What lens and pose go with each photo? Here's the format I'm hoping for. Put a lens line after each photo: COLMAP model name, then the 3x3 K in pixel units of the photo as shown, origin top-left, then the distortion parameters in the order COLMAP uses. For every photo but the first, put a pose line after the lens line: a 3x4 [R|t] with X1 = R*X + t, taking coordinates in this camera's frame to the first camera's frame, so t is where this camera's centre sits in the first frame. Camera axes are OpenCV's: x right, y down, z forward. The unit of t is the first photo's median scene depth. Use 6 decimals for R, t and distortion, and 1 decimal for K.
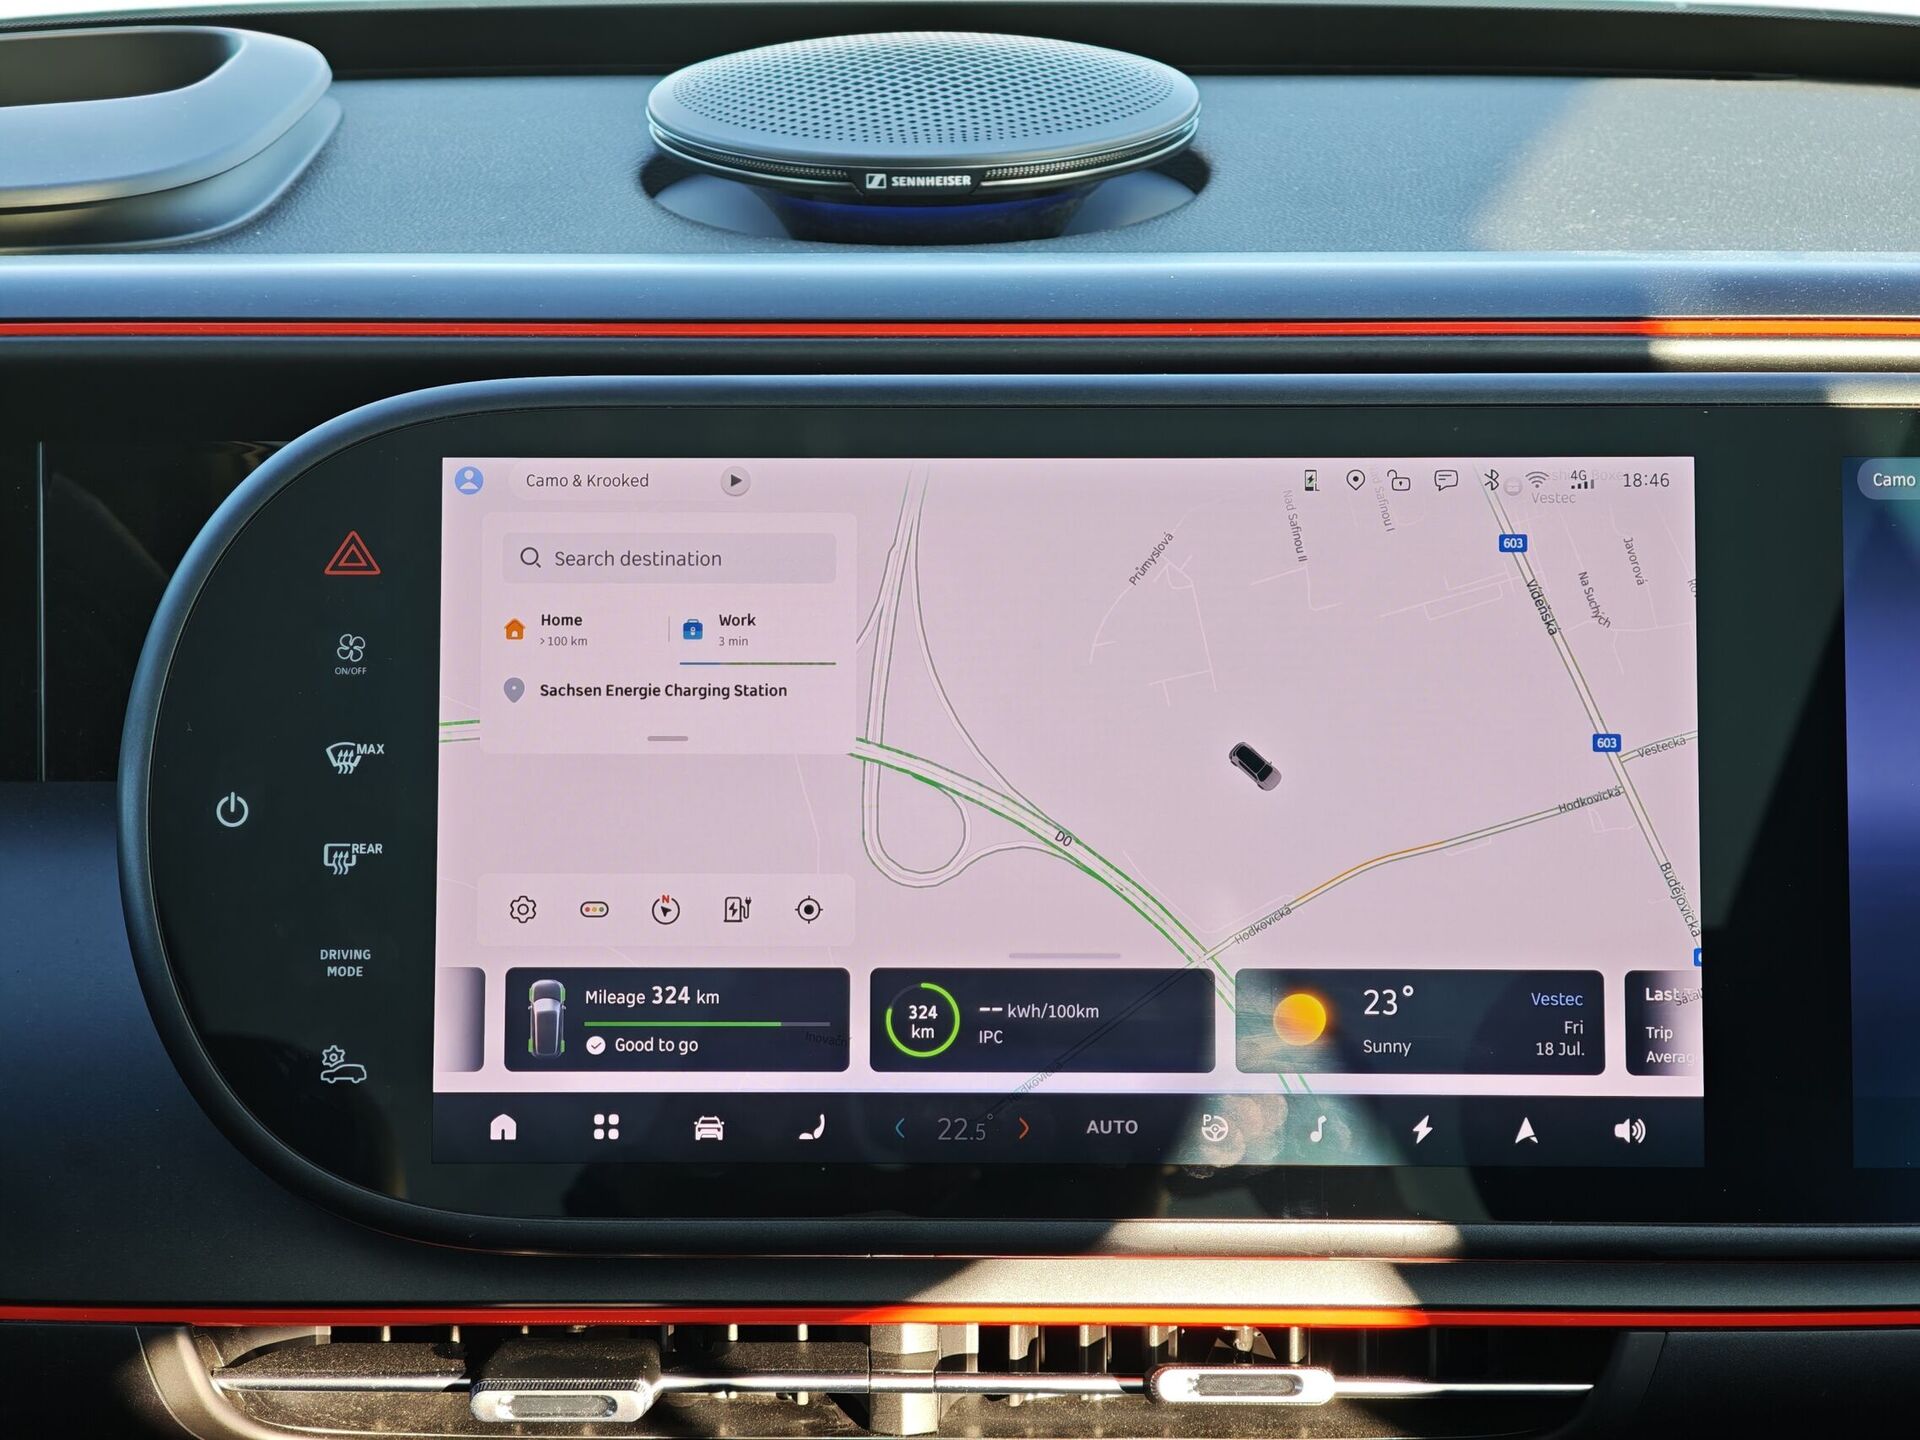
lens RADIAL K [[3832.0, 0, 952.6], [0, 3832.0, 718.9], [0, 0, 1]] dist [0.039886, 0.000000]
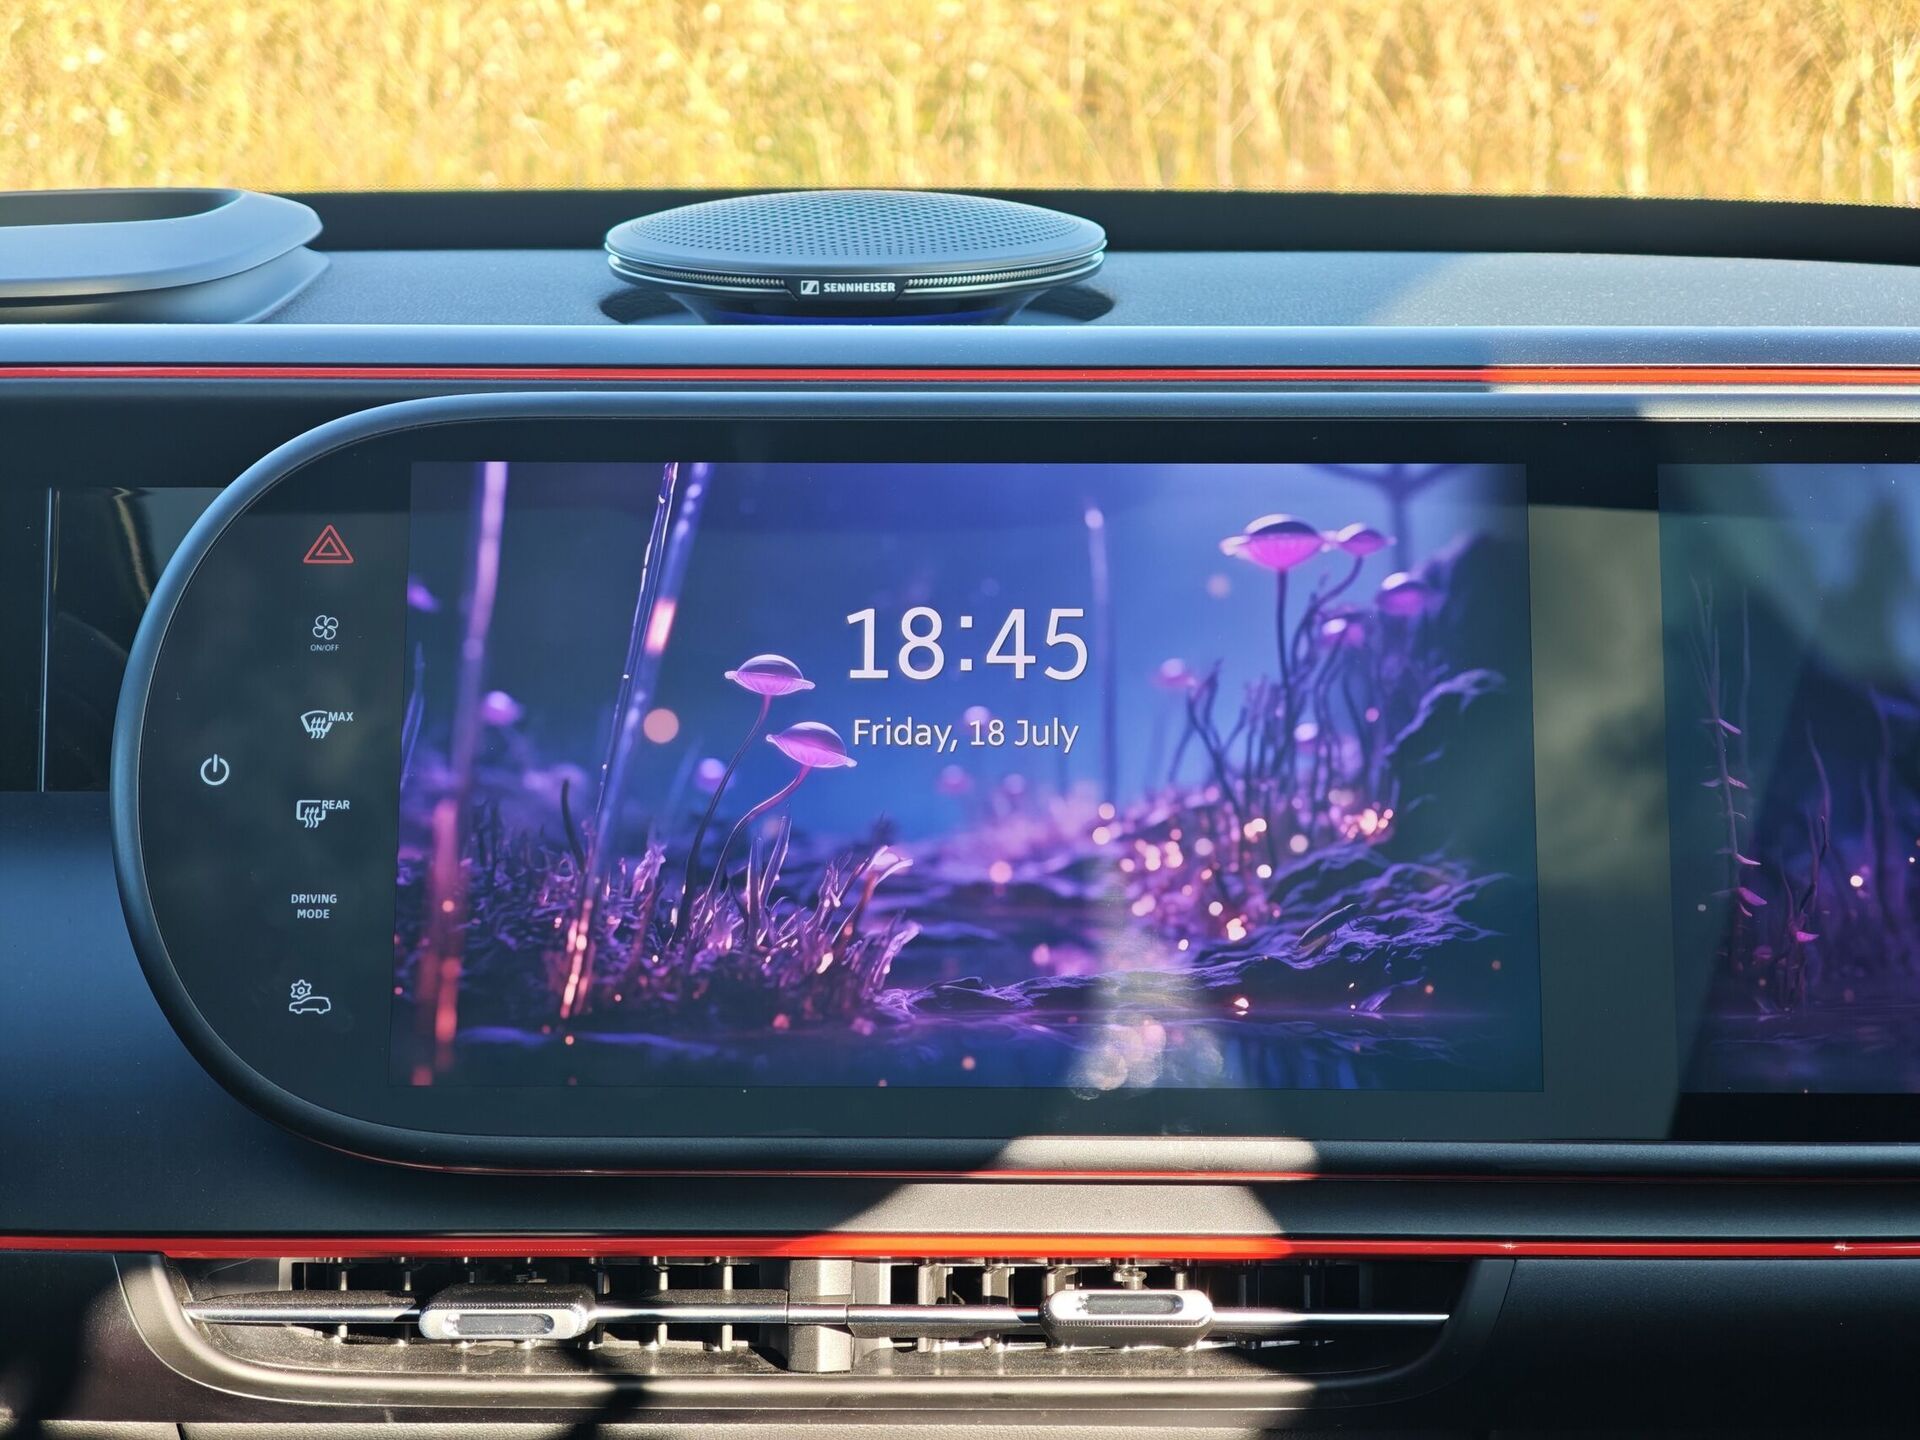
lens RADIAL K [[3832.0, 0, 967.9], [0, 3832.0, 735.4], [0, 0, 1]] dist [0.039886, 0.000000]
pose [[0.999974, 0.003075, 0.006492, 0.022781], [-0.002239, 0.992133, -0.125165, 0.152333], [-0.006826, 0.125147, 0.992115, -0.103778]]
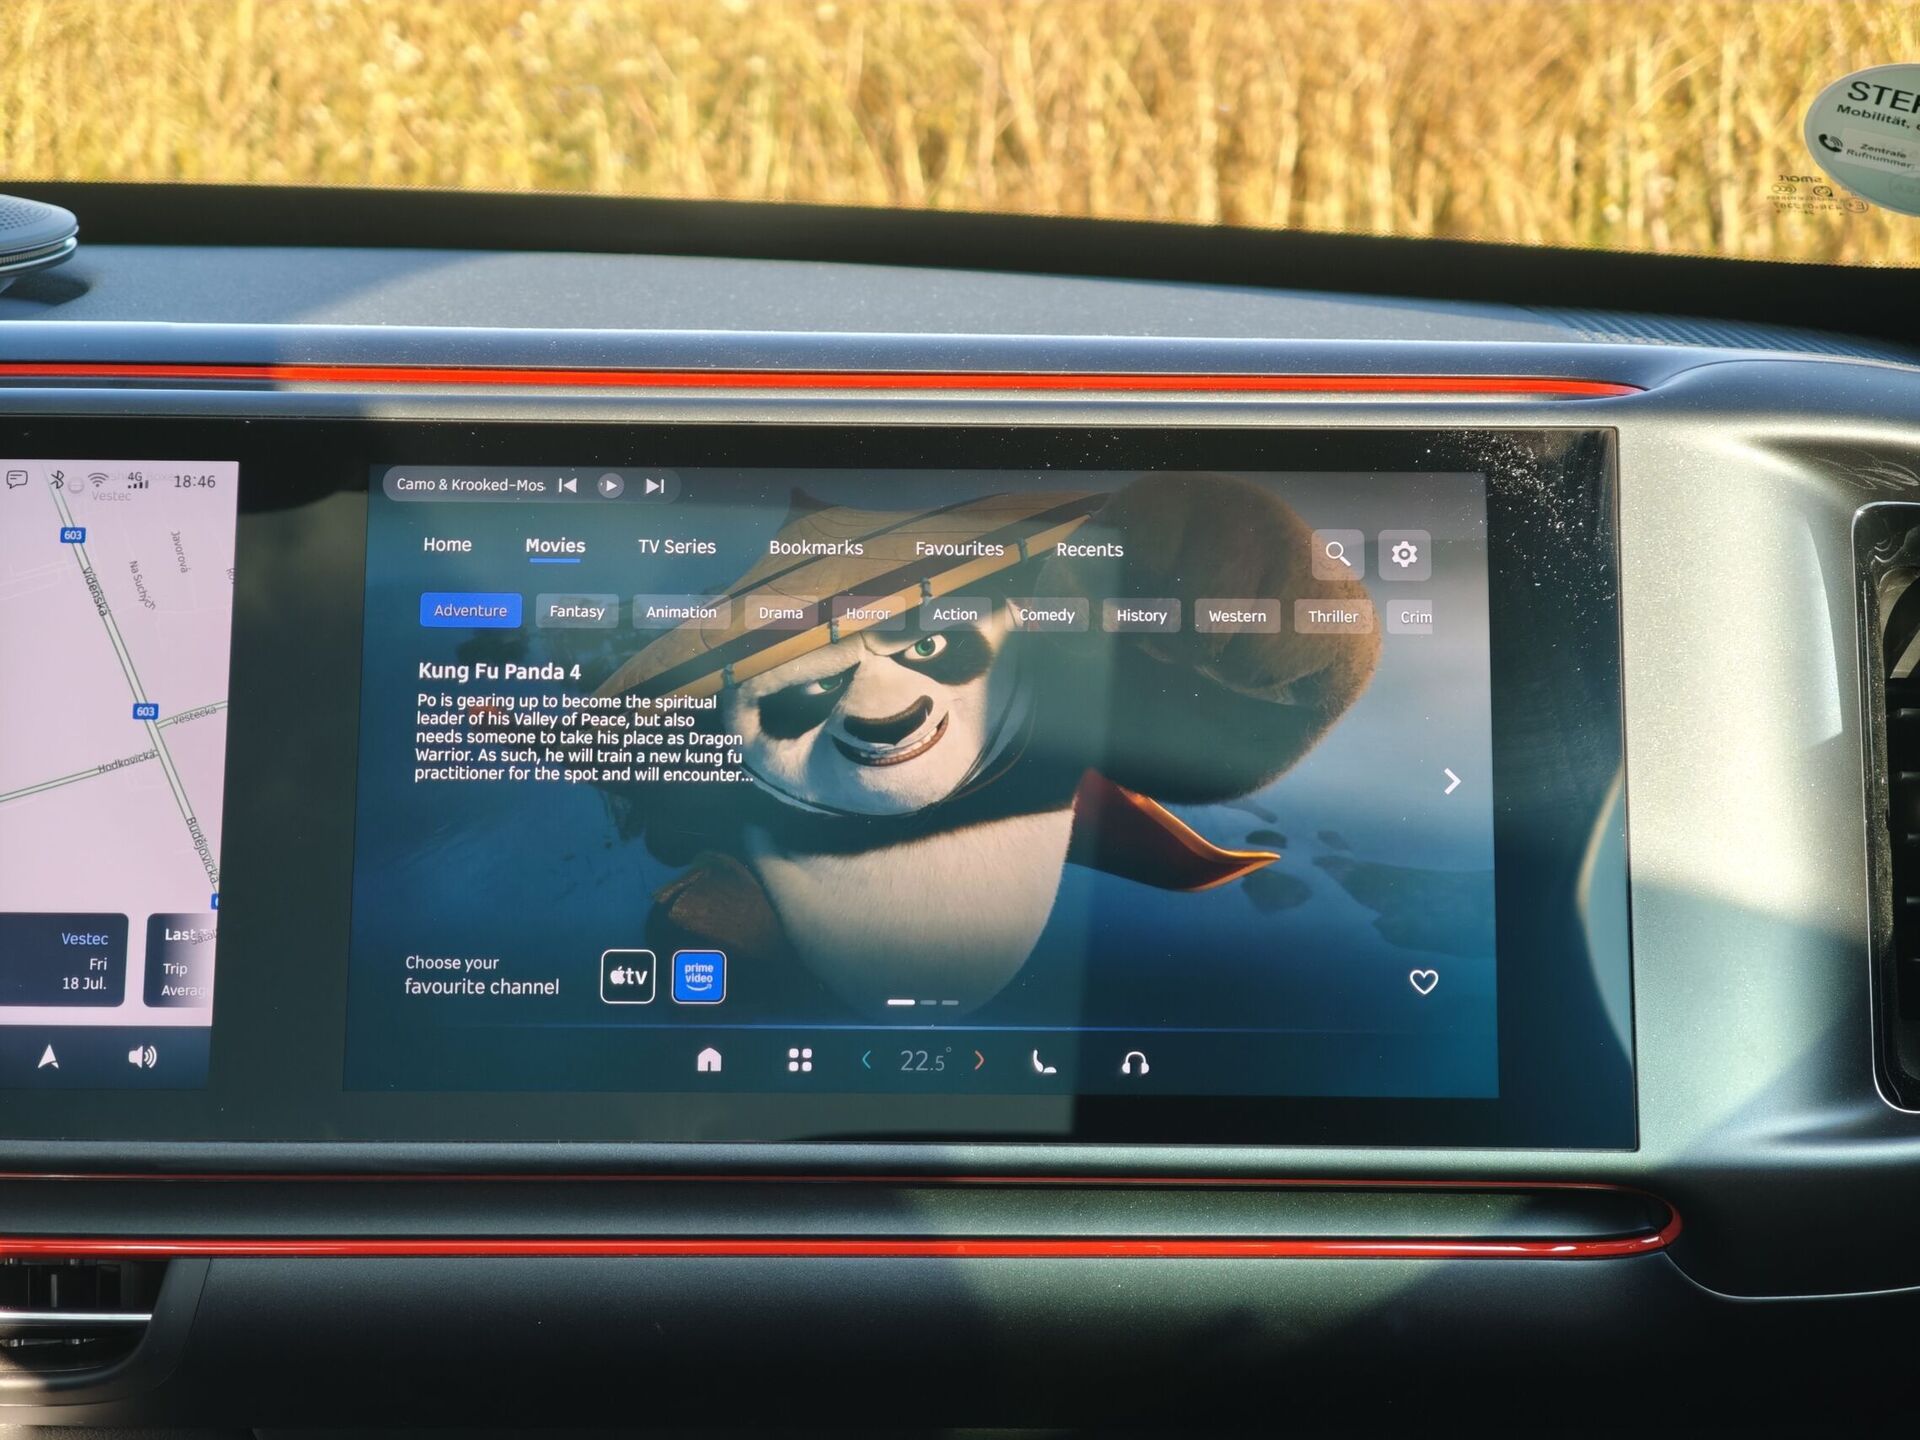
lens RADIAL K [[3832.0, 0, 967.4], [0, 3832.0, 725.2], [0, 0, 1]] dist [0.039886, 0.000000]
pose [[0.999720, 0.008370, 0.022141, 0.383792], [-0.005494, 0.991900, -0.126903, 0.149983], [-0.023024, 0.126746, 0.991668, -0.107005]]
